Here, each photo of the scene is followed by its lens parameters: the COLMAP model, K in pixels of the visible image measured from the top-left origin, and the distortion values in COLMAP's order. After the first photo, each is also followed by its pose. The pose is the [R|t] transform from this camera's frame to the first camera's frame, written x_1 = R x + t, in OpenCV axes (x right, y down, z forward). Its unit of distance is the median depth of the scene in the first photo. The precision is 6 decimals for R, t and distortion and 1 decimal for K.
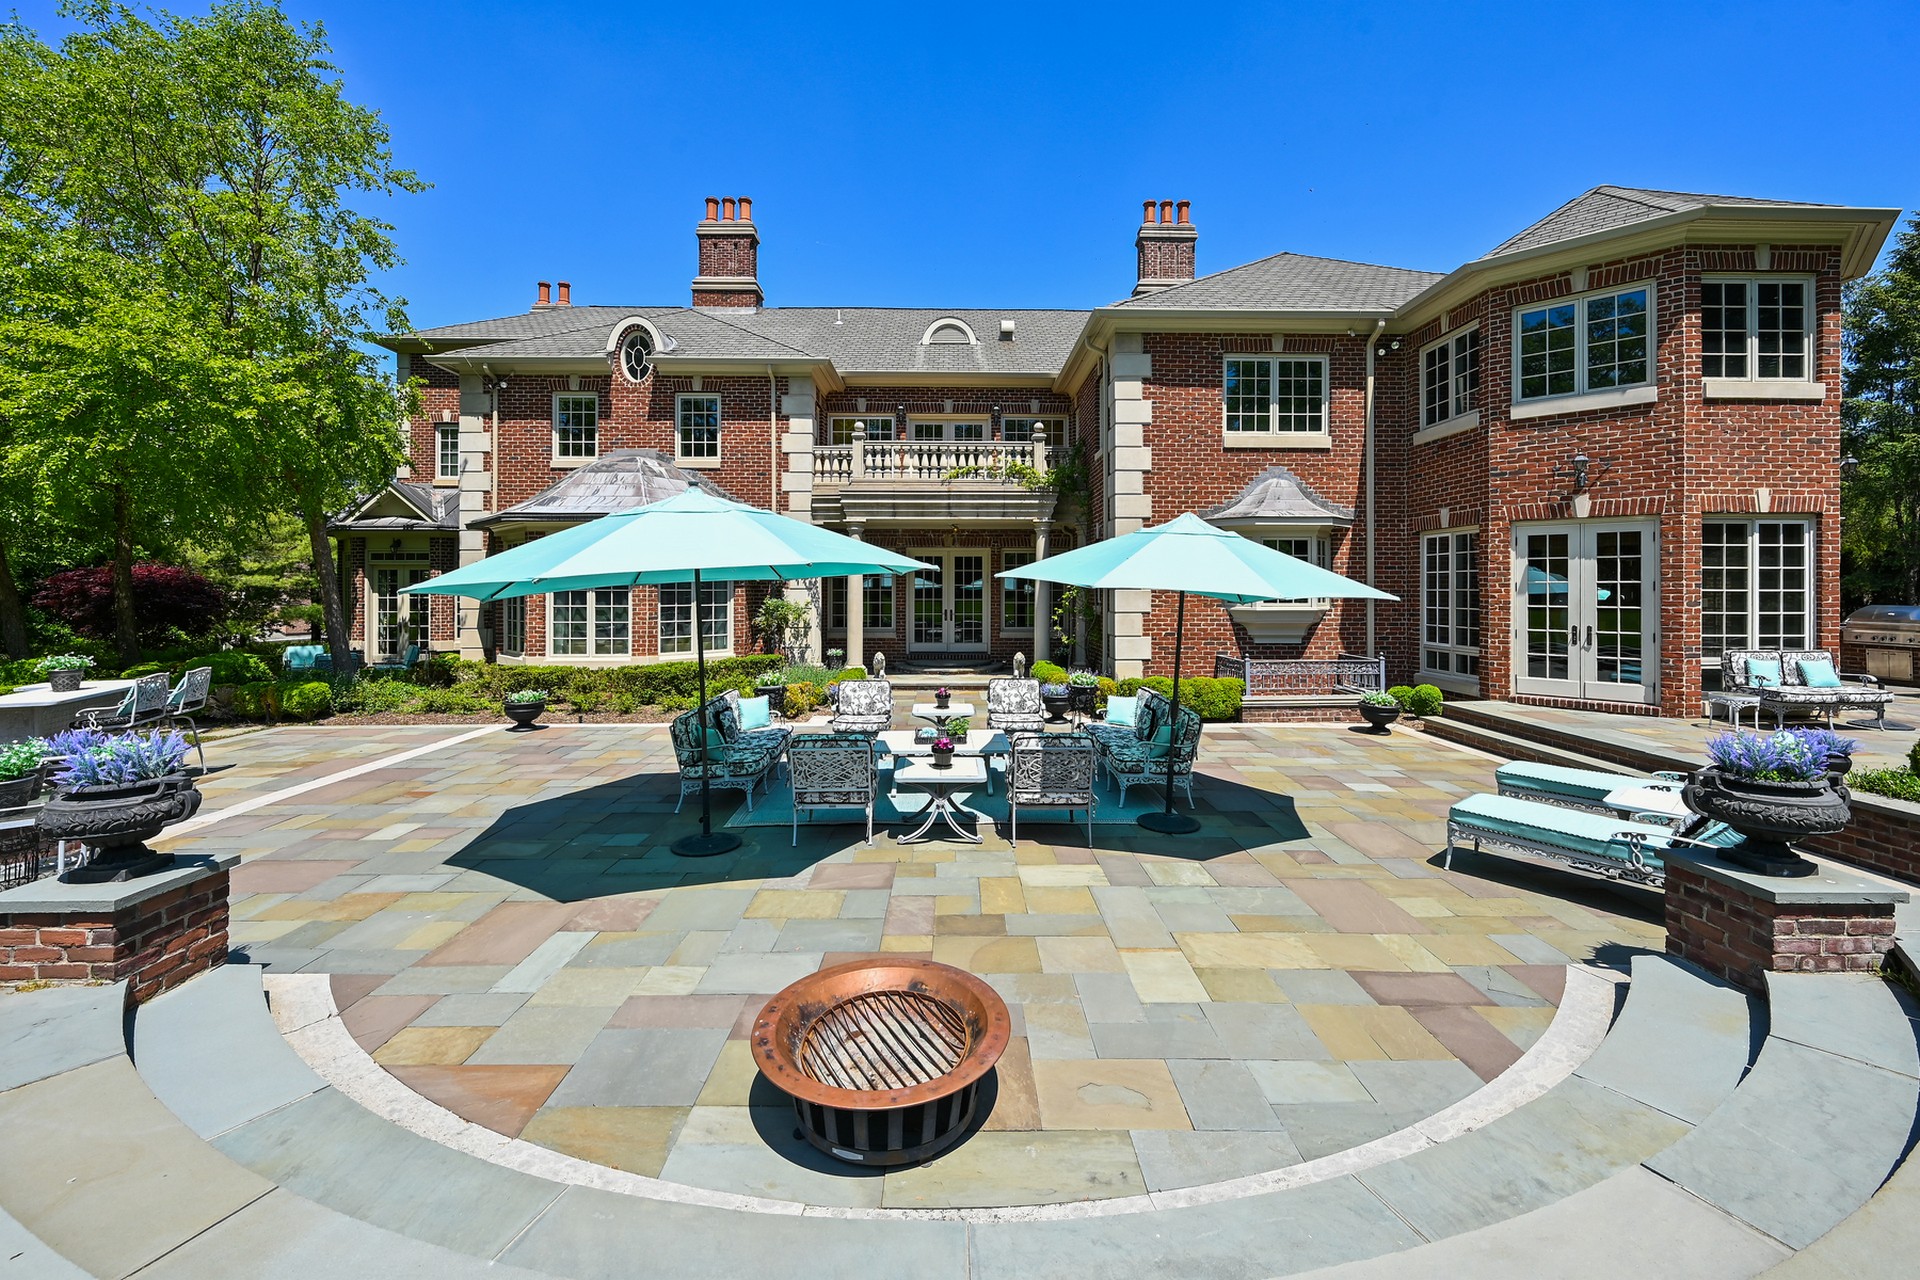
lens RADIAL K [[776.0, 0, 968.3], [0, 776.0, 587.3], [0, 0, 1]] dist [0.003685, 0.000075]
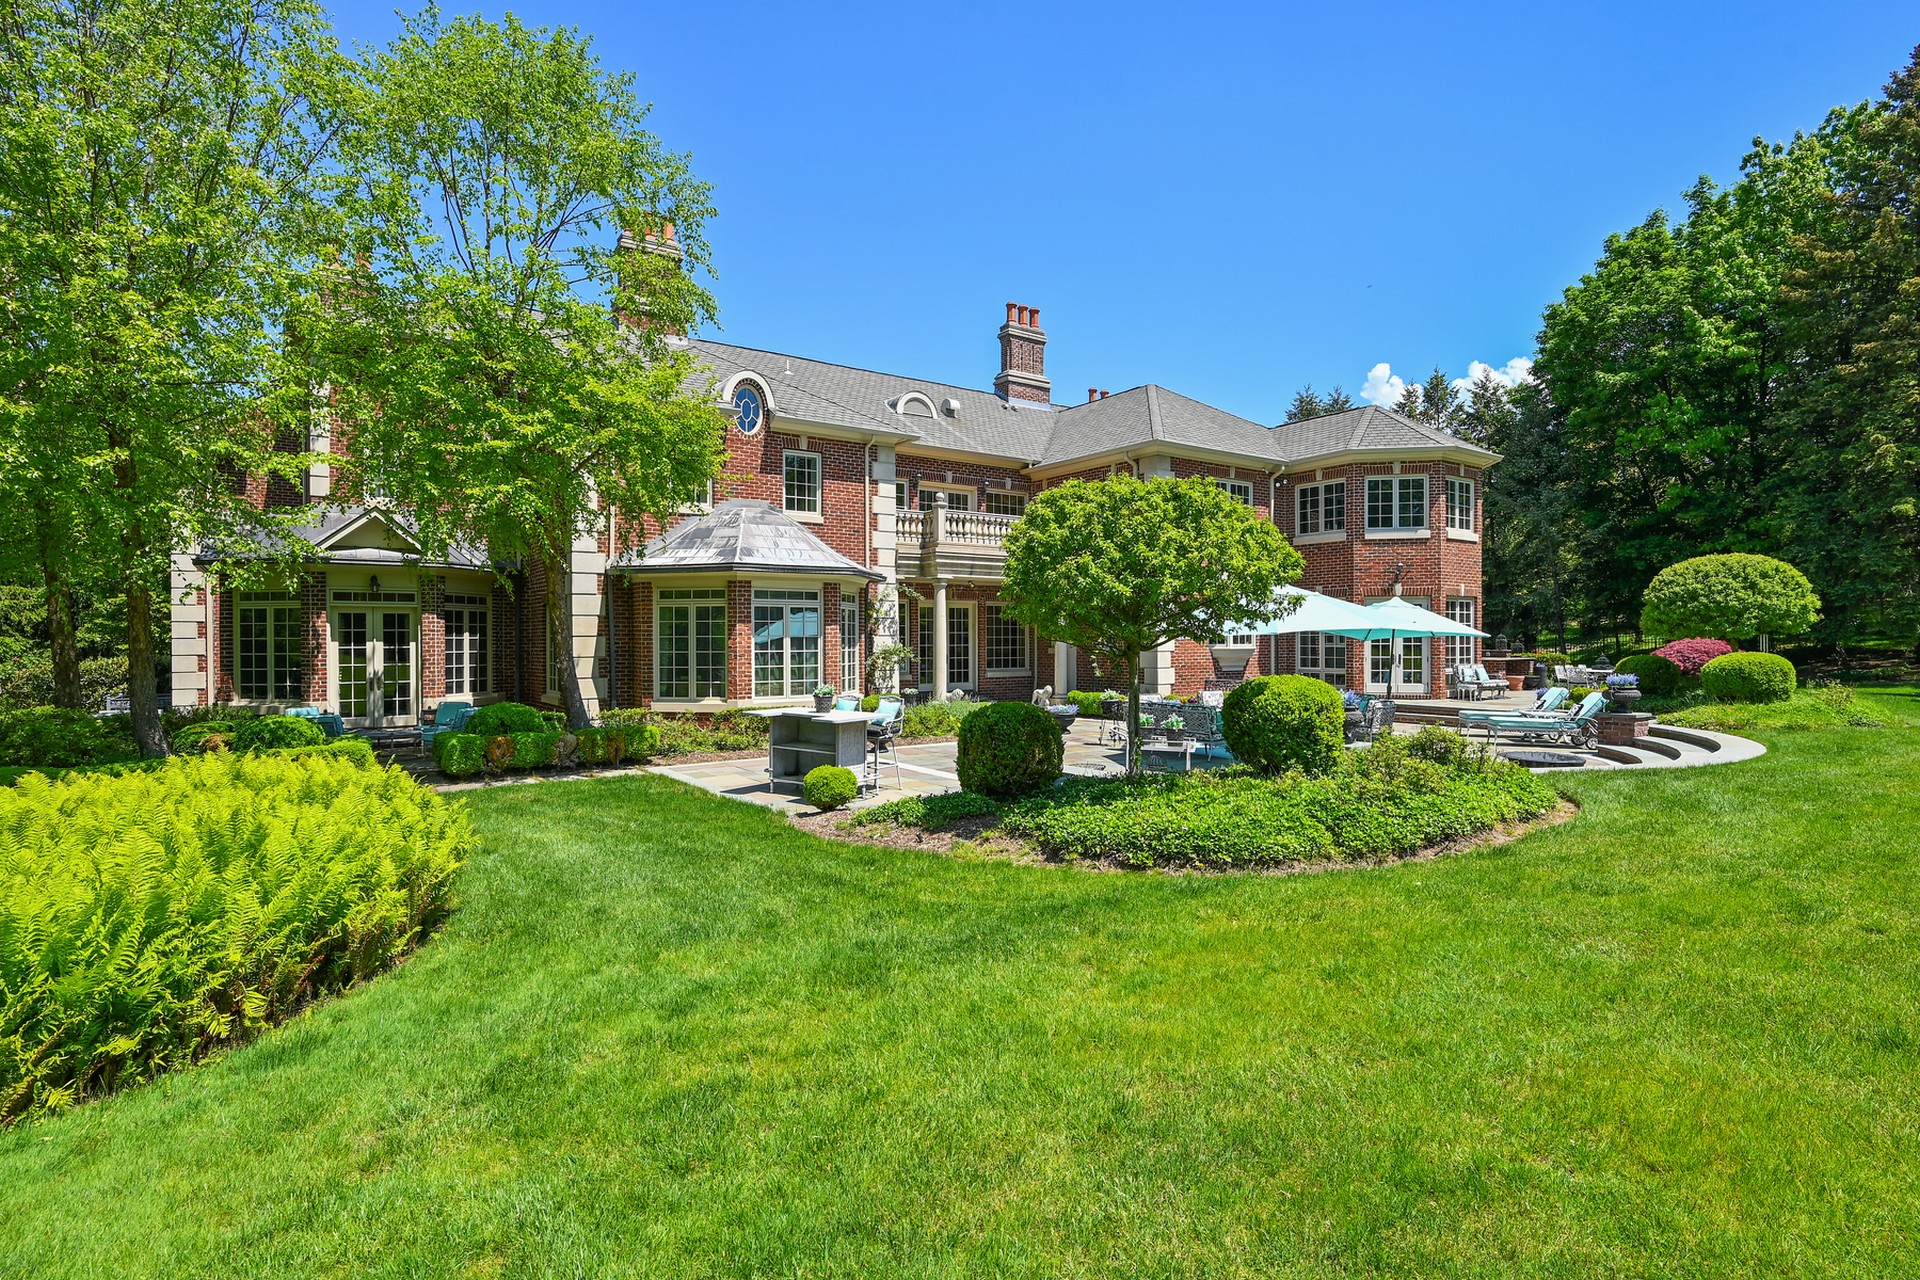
lens RADIAL K [[962.2, 0, 952.3], [0, 962.2, 648.0], [0, 0, 1]] dist [0.001808, 0.000162]
pose [[0.829337, -0.007139, 0.558704, -0.927734], [0.002580, 0.999957, 0.008948, 0.007873], [-0.558743, -0.005979, 0.829319, -0.210561]]
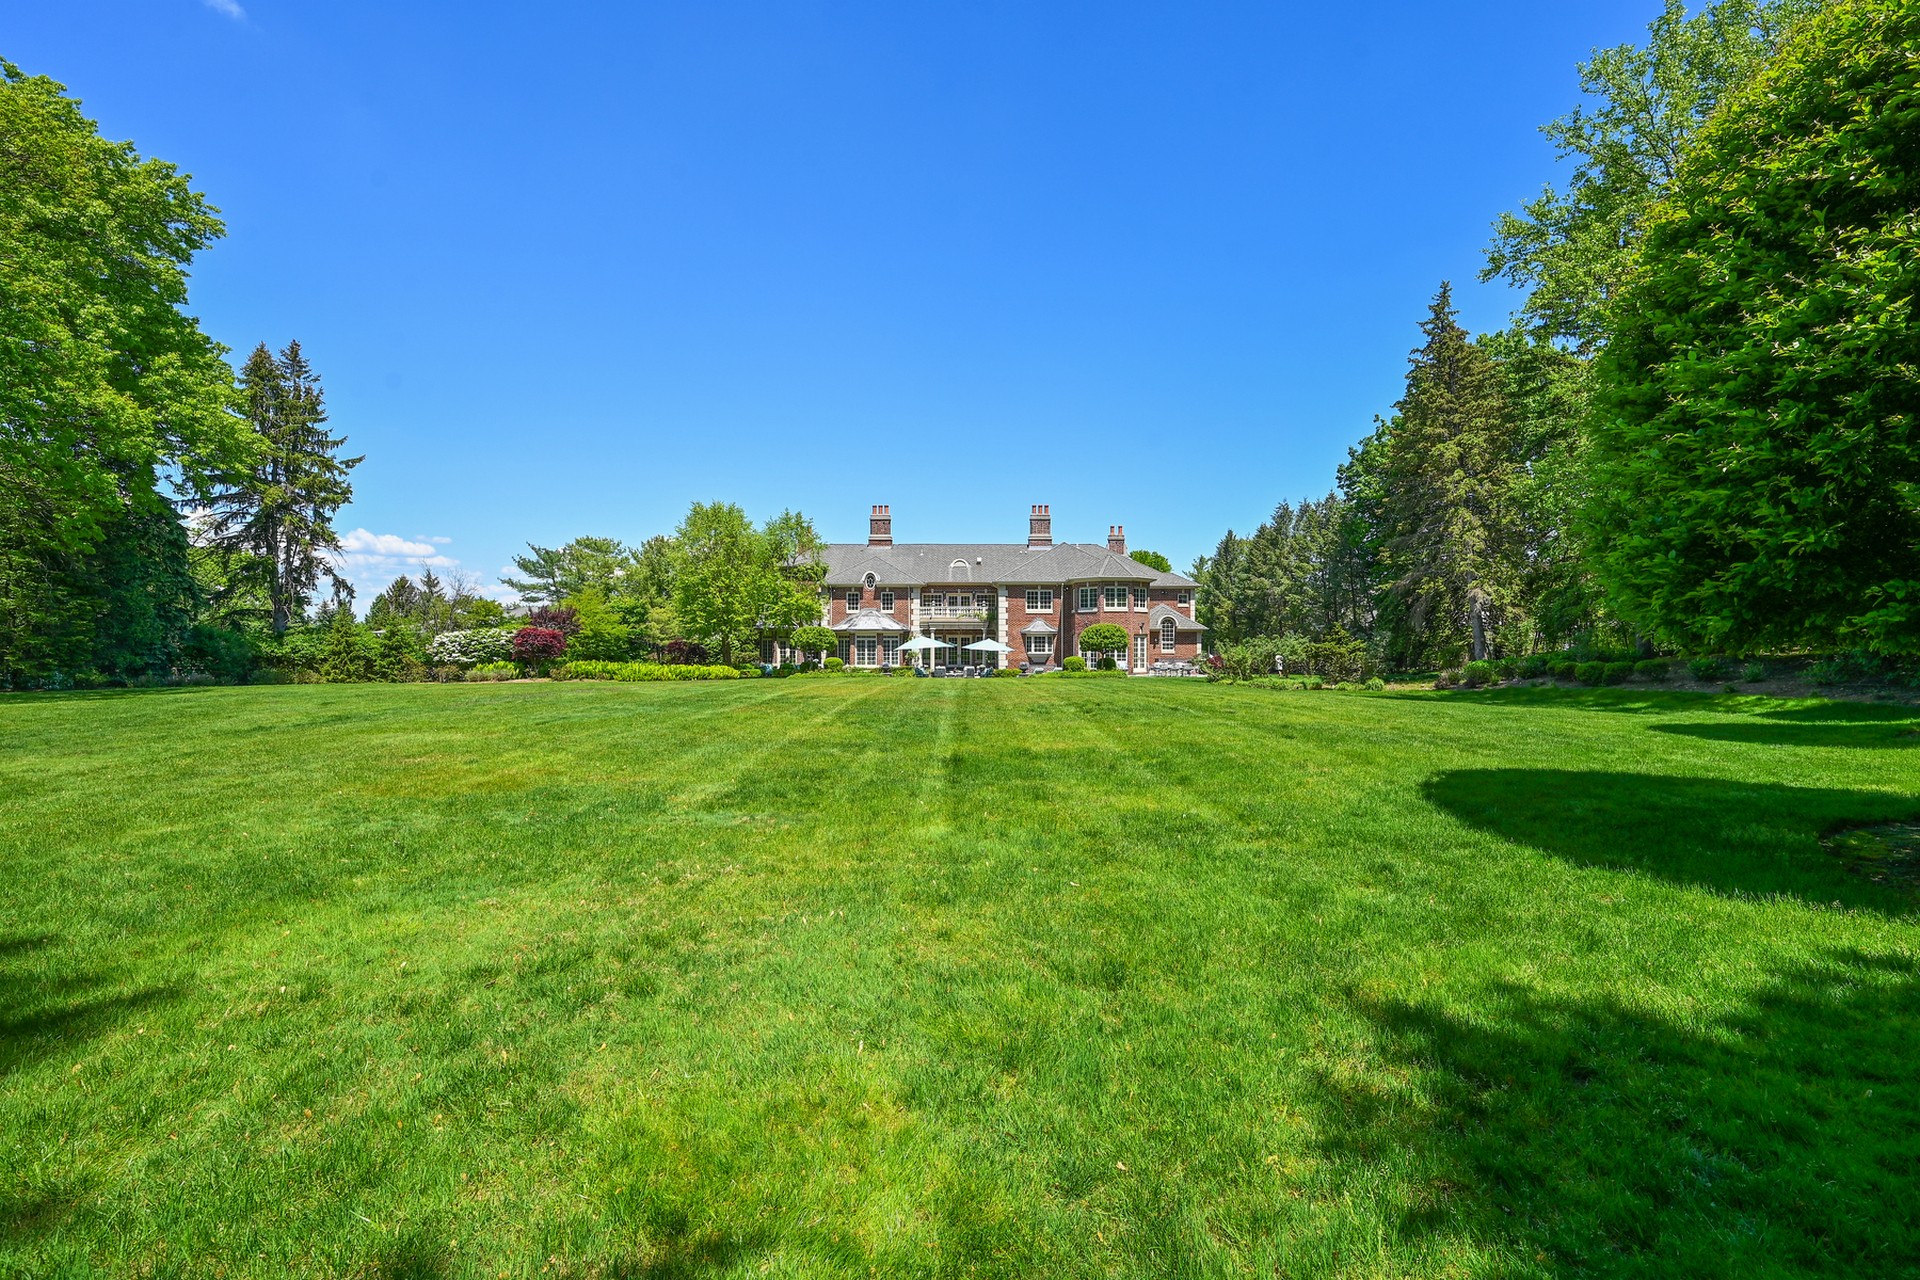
lens RADIAL K [[907.7, 0, 961.8], [0, 907.7, 636.5], [0, 0, 1]] dist [-0.002440, -0.000052]
pose [[0.999130, 0.001194, -0.041682, 0.162166], [-0.001293, 0.999996, -0.002357, -0.040119], [0.041679, 0.002409, 0.999128, -3.141124]]
